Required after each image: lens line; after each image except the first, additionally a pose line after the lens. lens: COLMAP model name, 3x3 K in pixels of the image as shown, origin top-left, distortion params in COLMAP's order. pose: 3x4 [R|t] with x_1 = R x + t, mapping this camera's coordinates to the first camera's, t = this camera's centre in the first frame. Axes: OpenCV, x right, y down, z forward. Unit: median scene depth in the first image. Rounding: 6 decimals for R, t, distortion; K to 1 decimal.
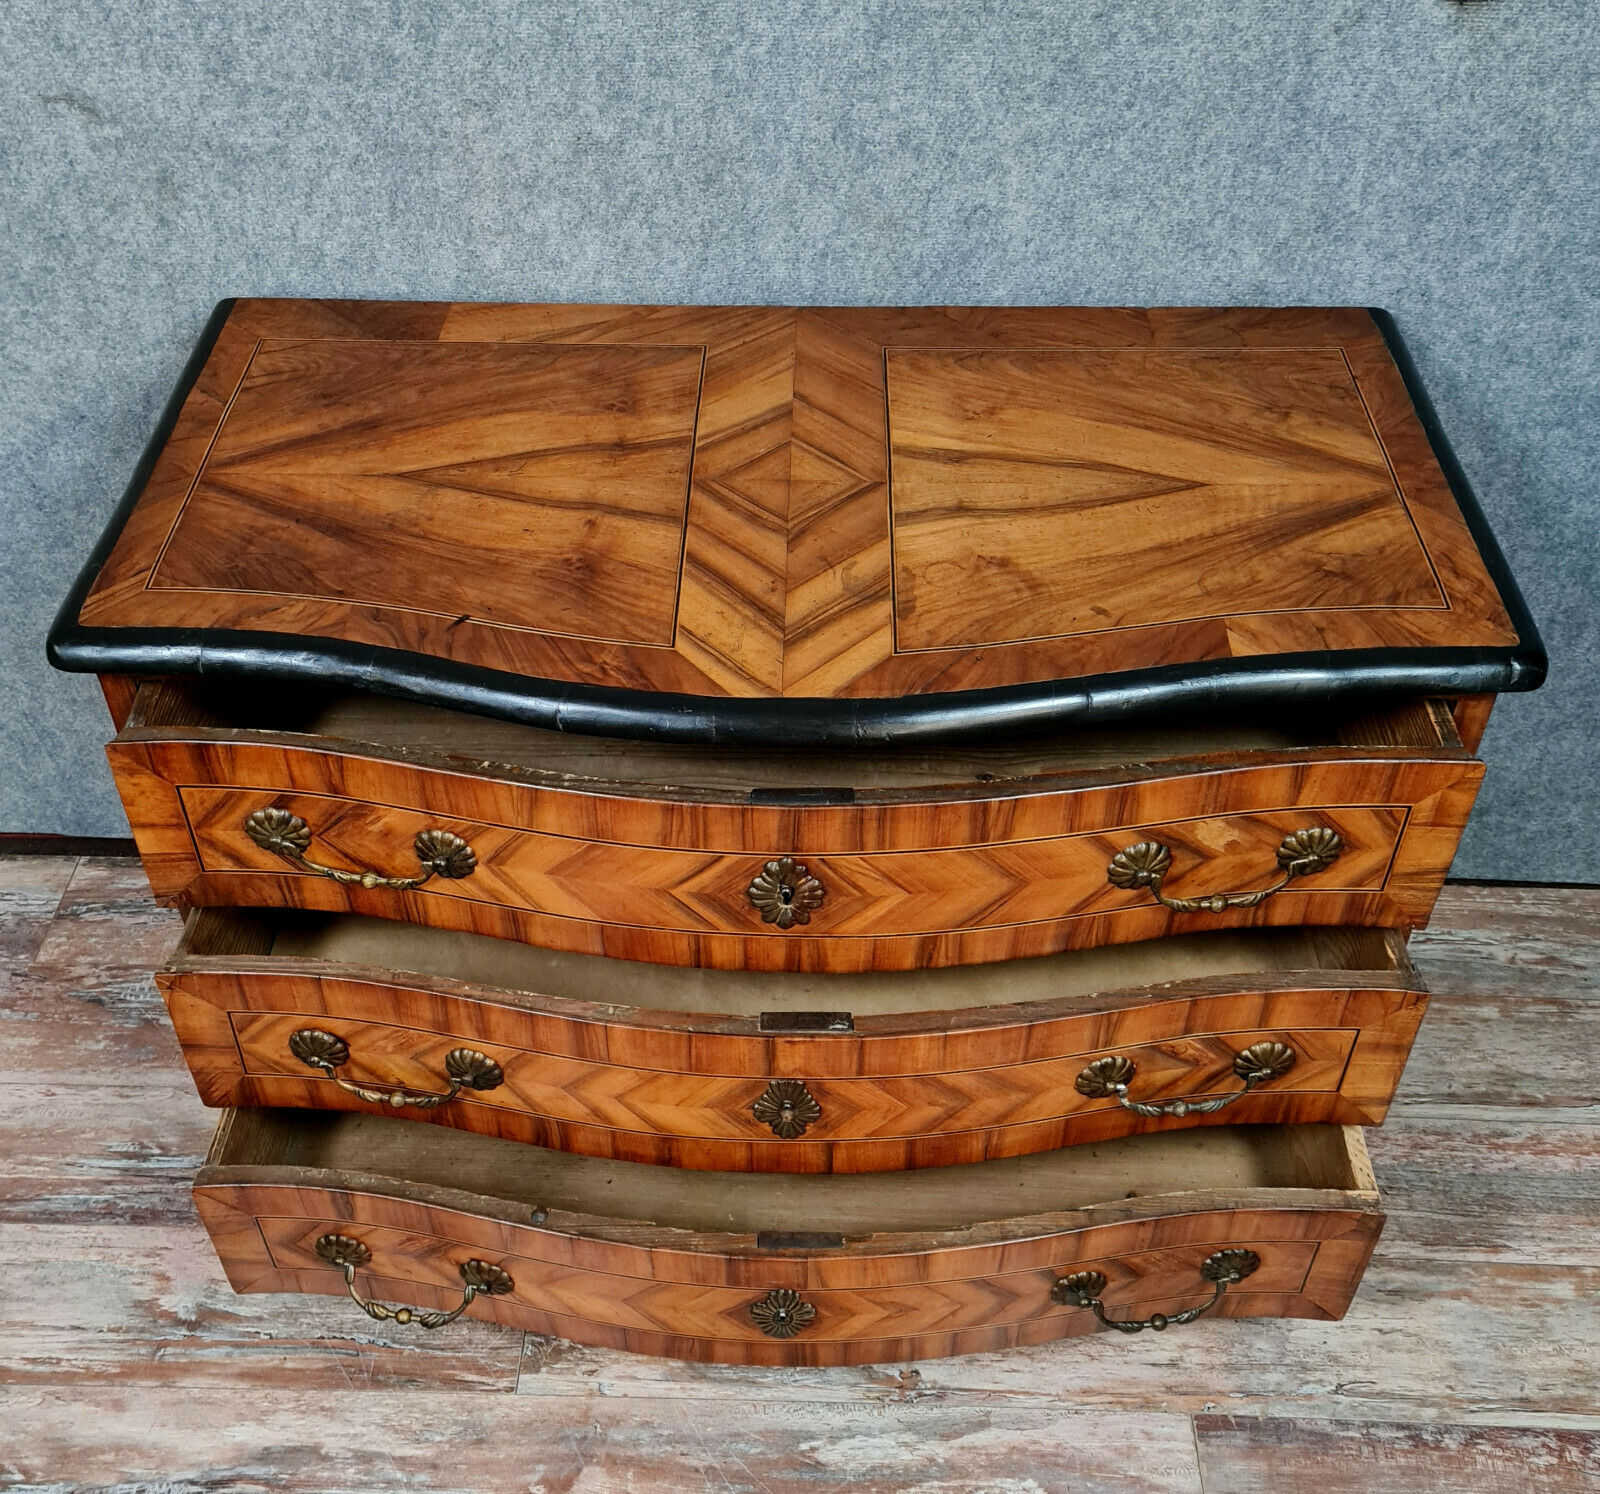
lens RADIAL K [[1765.5, 0, 764.4], [0, 1765.5, 844.8], [0, 0, 1]] dist [0.031908, 0.000000]
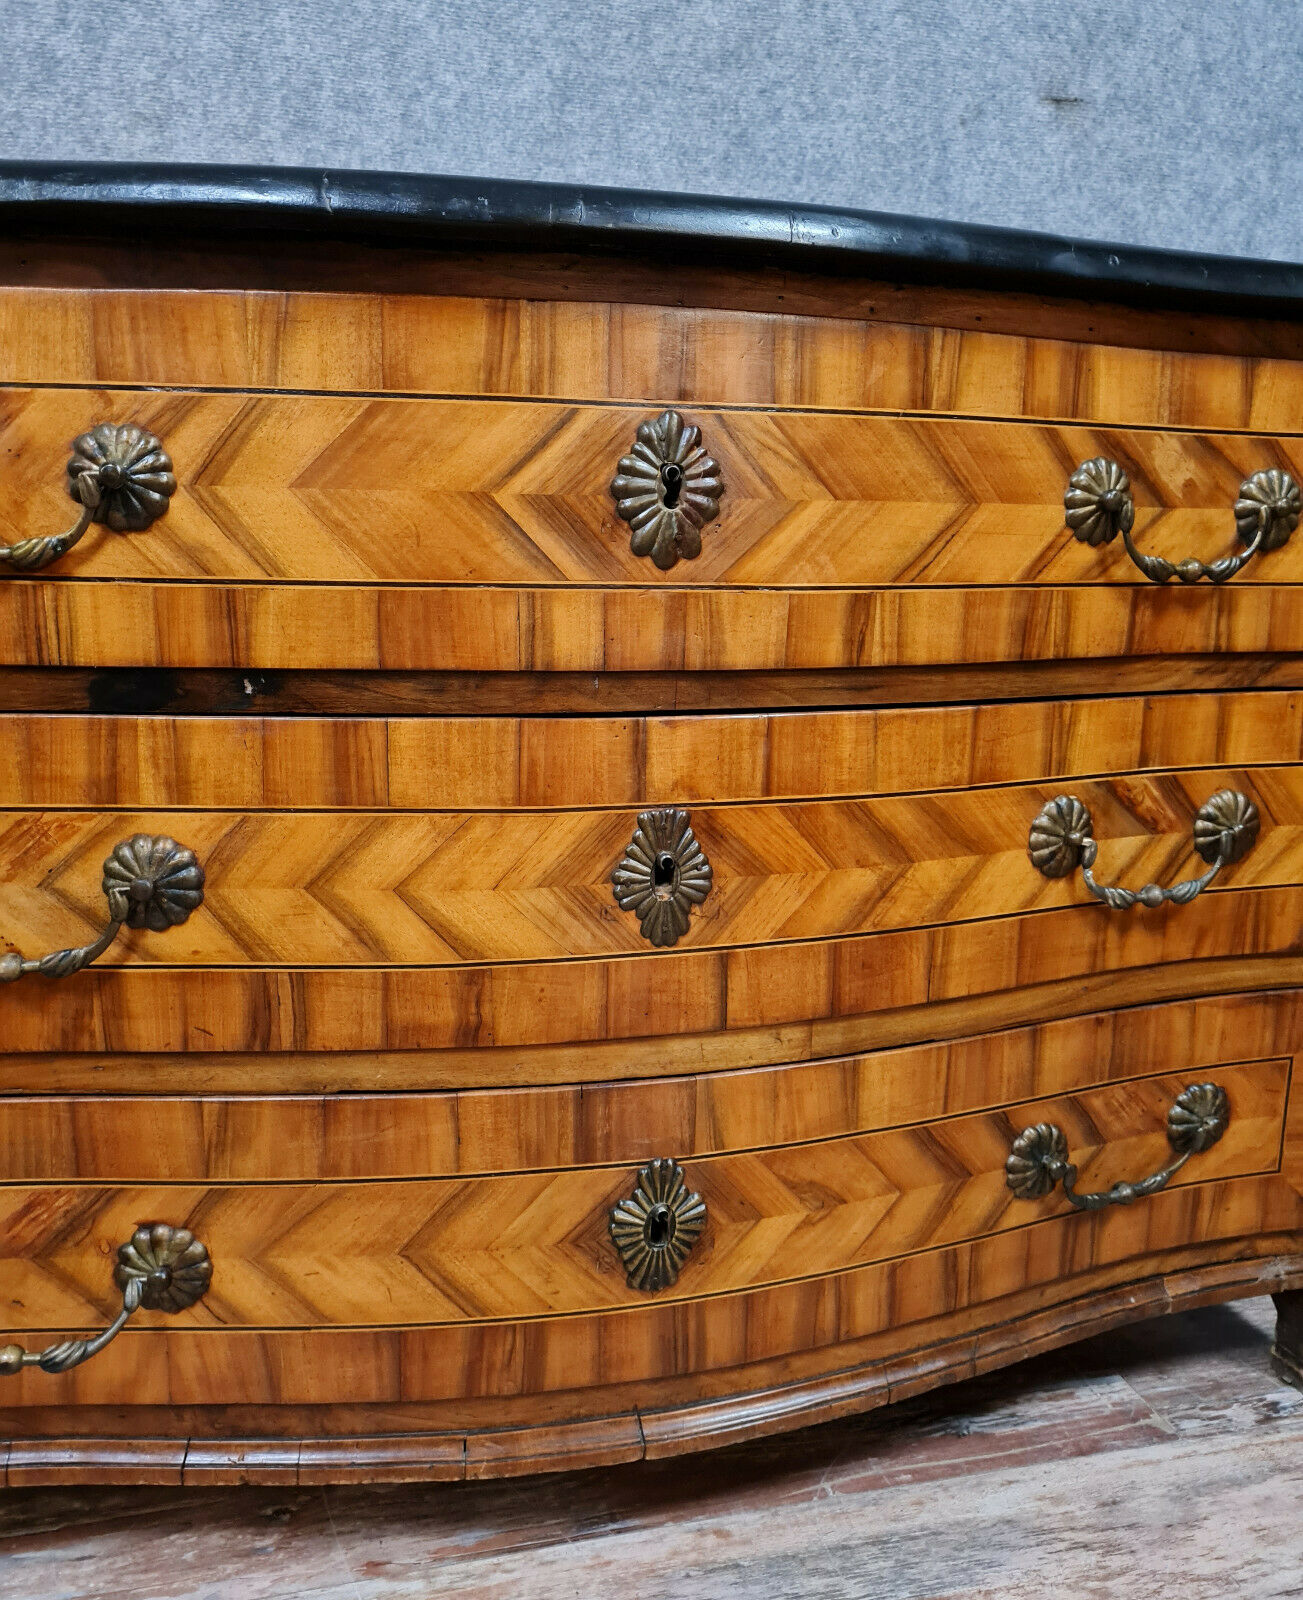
lens RADIAL K [[1318.1, 0, 639.9], [0, 1318.1, 779.1], [0, 0, 1]] dist [0.047237, -0.046945]
pose [[0.960693, -0.027669, 0.276232, -0.113692], [0.177045, 0.827481, -0.532850, 0.284755], [-0.213834, 0.560811, 0.799854, 0.567570]]
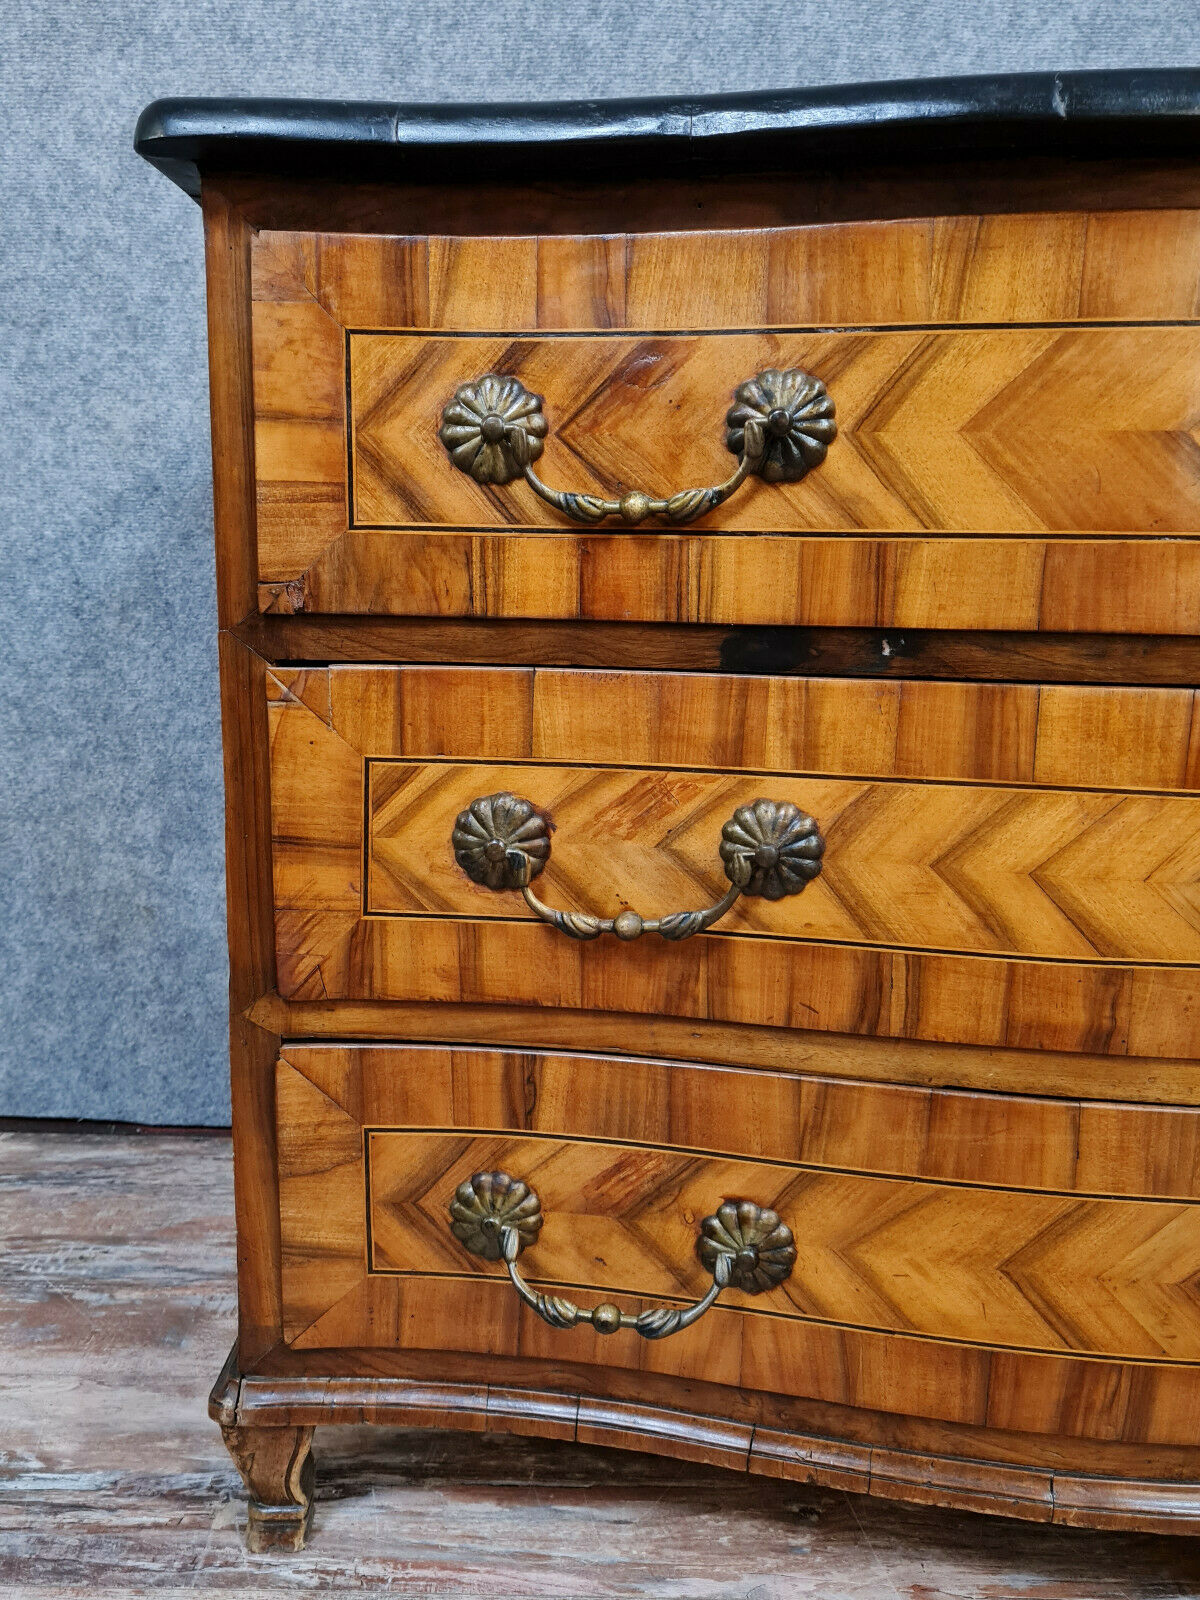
lens RADIAL K [[1285.2, 0, 579.6], [0, 1285.2, 791.7], [0, 0, 1]] dist [0.047649, -0.049546]
pose [[0.999474, 0.019085, 0.026234, -0.214539], [-0.001415, 0.833520, -0.552488, 0.264271], [-0.032411, 0.552160, 0.833108, 0.617696]]
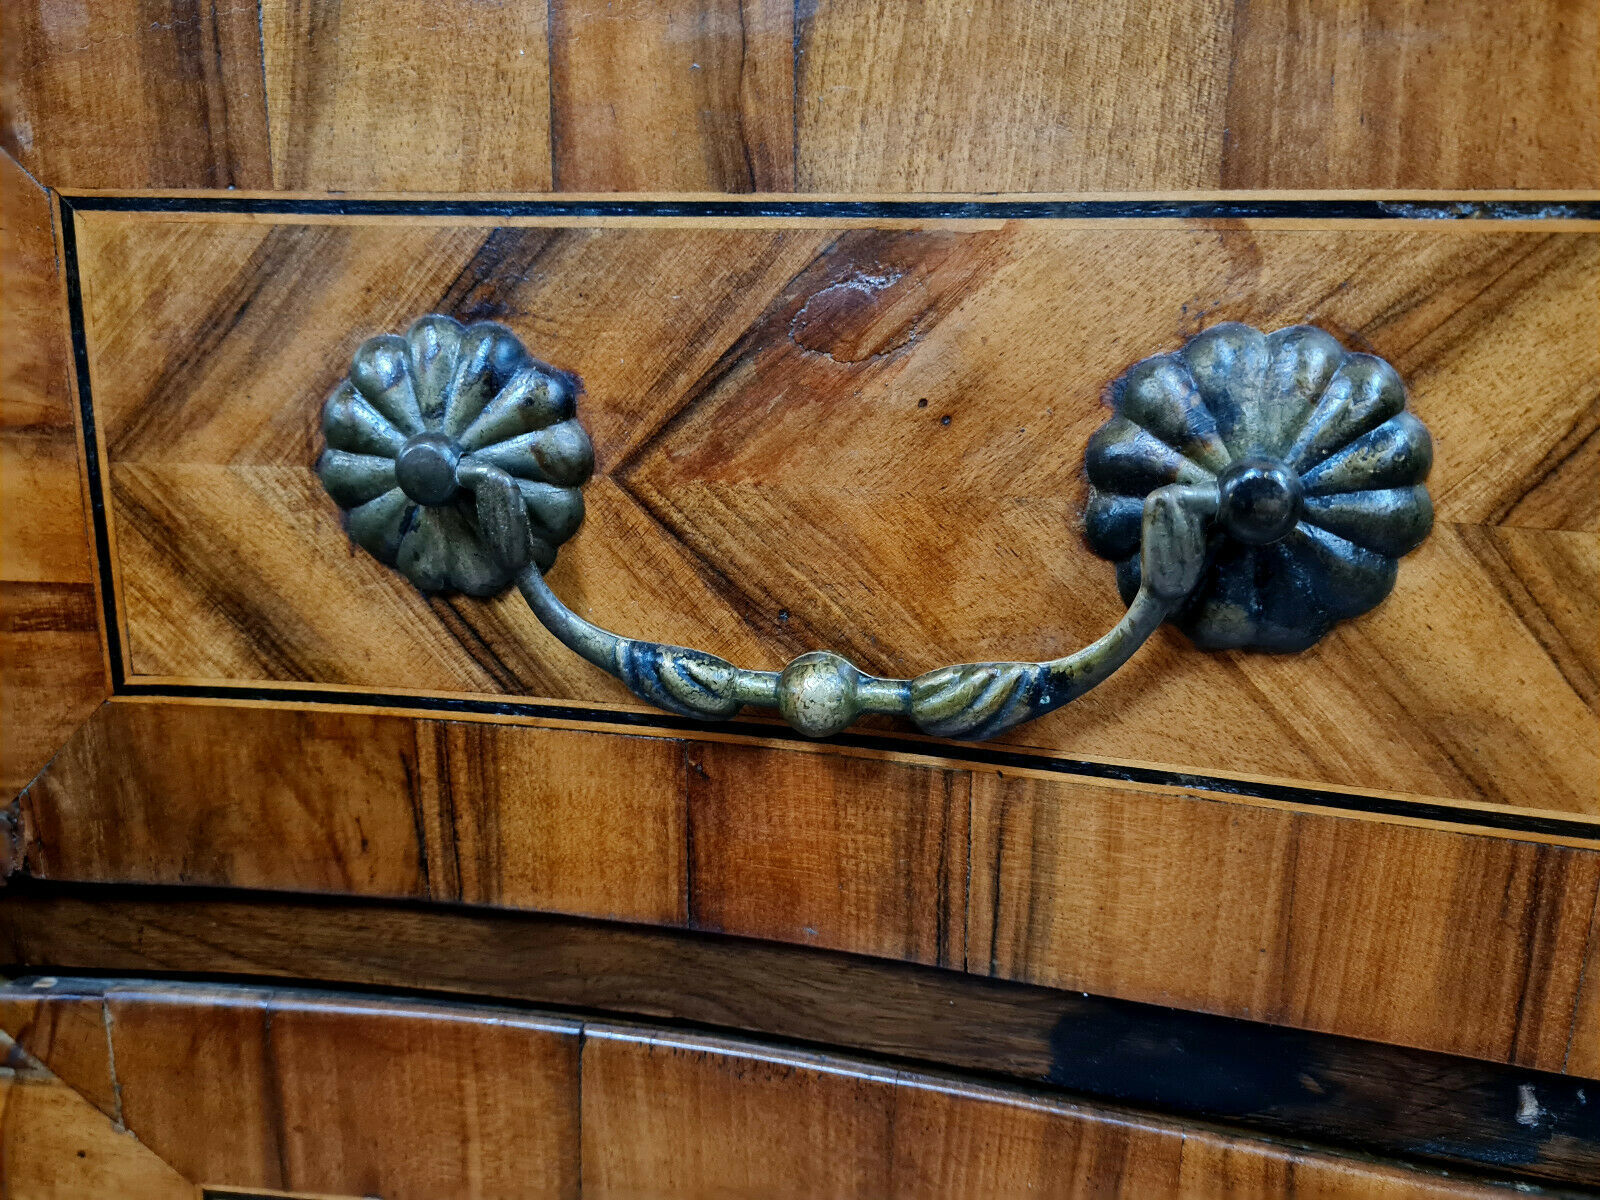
lens RADIAL K [[1285.2, 0, 794.0], [0, 1285.2, 606.7], [0, 0, 1]] dist [0.047649, -0.049546]
pose [[0.997740, 0.035997, -0.056730, -0.185525], [-0.059579, 0.864320, -0.499402, 0.048248], [0.031056, 0.501653, 0.864511, 0.762130]]
